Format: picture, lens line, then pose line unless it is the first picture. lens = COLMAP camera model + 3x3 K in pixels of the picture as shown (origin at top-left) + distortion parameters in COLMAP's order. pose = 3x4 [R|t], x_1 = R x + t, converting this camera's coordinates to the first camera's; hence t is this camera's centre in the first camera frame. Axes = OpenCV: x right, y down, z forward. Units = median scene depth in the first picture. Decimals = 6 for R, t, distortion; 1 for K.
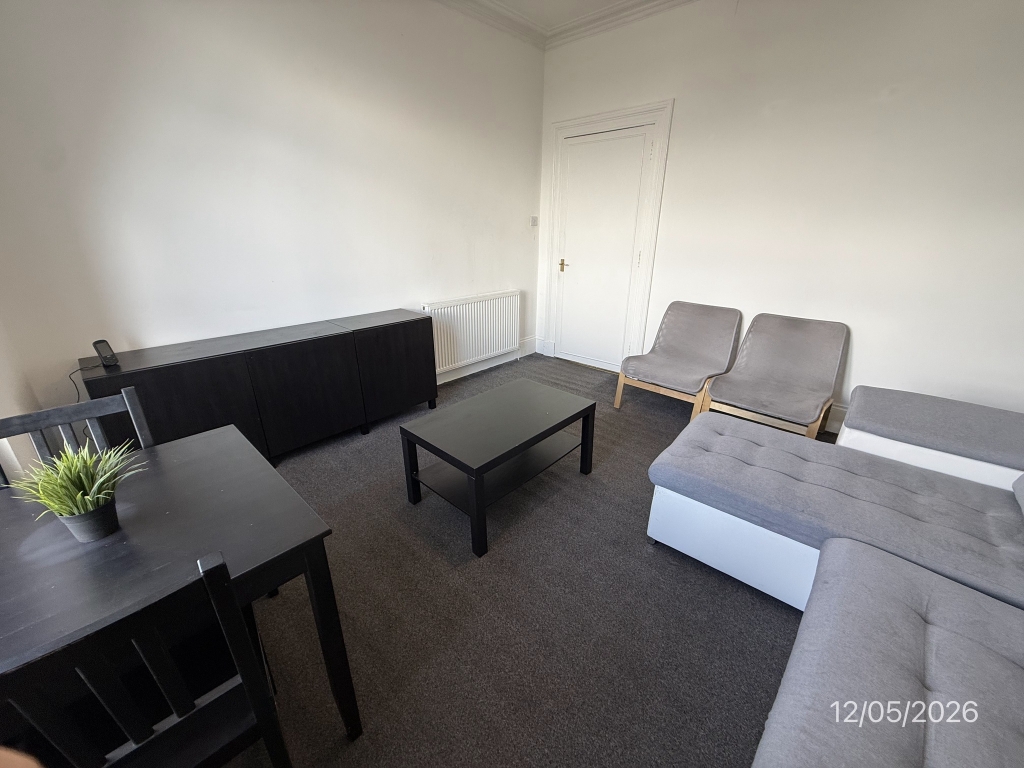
lens RADIAL K [[399.2, 0, 512.0], [0, 399.2, 384.0], [0, 0, 1]] dist [0.012142, -0.005423]
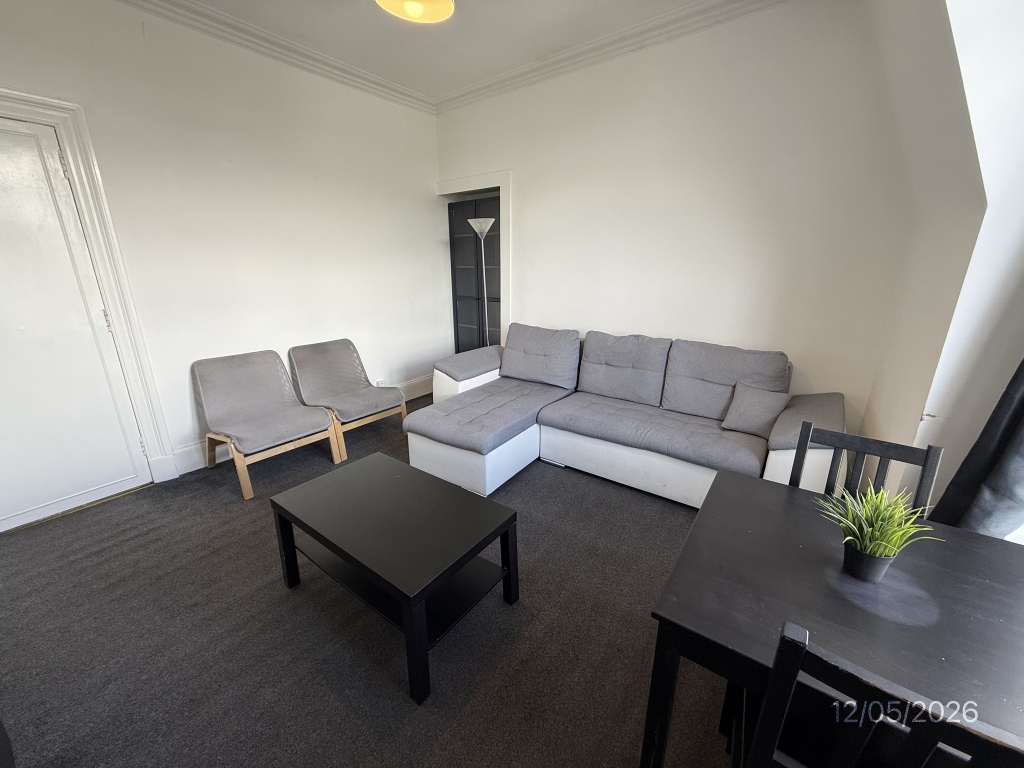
lens RADIAL K [[399.2, 0, 512.0], [0, 399.2, 384.0], [0, 0, 1]] dist [0.012142, -0.005423]
pose [[-0.115621, -0.287450, 0.950792, -0.564144], [0.366401, 0.877365, 0.309807, -0.226137], [-0.923245, 0.384191, 0.003880, 0.522077]]
